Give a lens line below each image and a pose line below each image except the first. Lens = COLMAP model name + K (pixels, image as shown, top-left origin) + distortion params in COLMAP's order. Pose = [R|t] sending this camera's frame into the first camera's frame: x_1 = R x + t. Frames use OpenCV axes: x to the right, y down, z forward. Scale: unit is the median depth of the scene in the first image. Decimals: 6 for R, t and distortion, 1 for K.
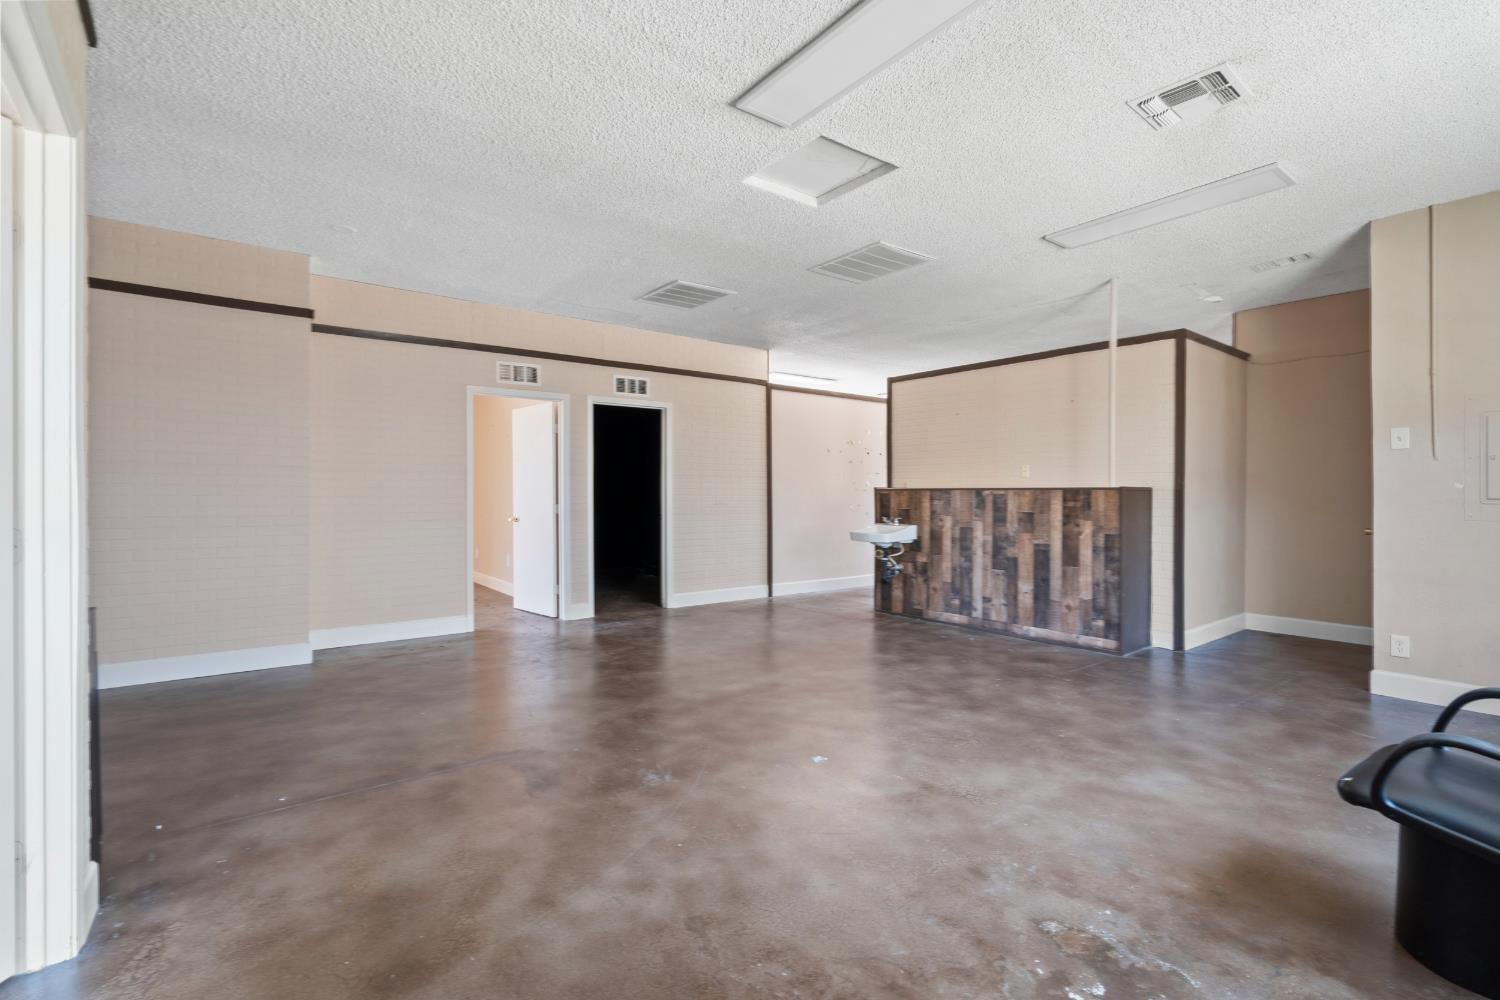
lens RADIAL K [[683.0, 0, 750.0], [0, 683.0, 500.0], [0, 0, 1]] dist [-0.000281, -0.000119]
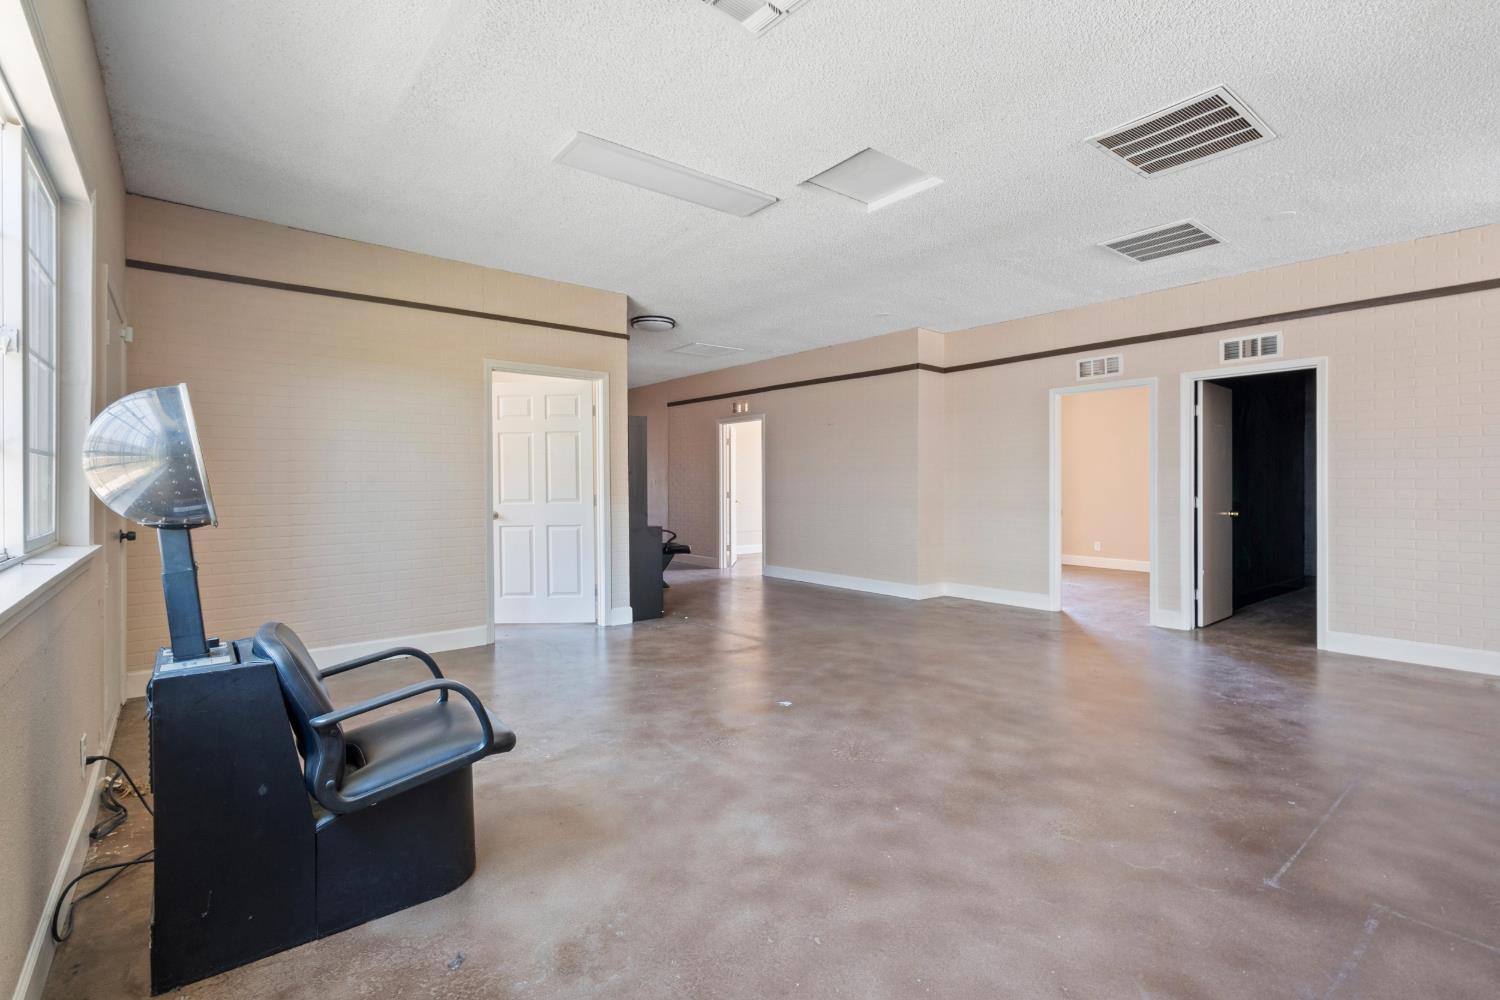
lens RADIAL K [[704.2, 0, 750.0], [0, 704.2, 500.0], [0, 0, 1]] dist [0.001625, 0.000179]
pose [[0.020898, 0.020474, -0.999572, 1.105310], [-0.009545, 0.999749, 0.020278, -0.008388], [0.999736, 0.009117, 0.021088, 0.740228]]
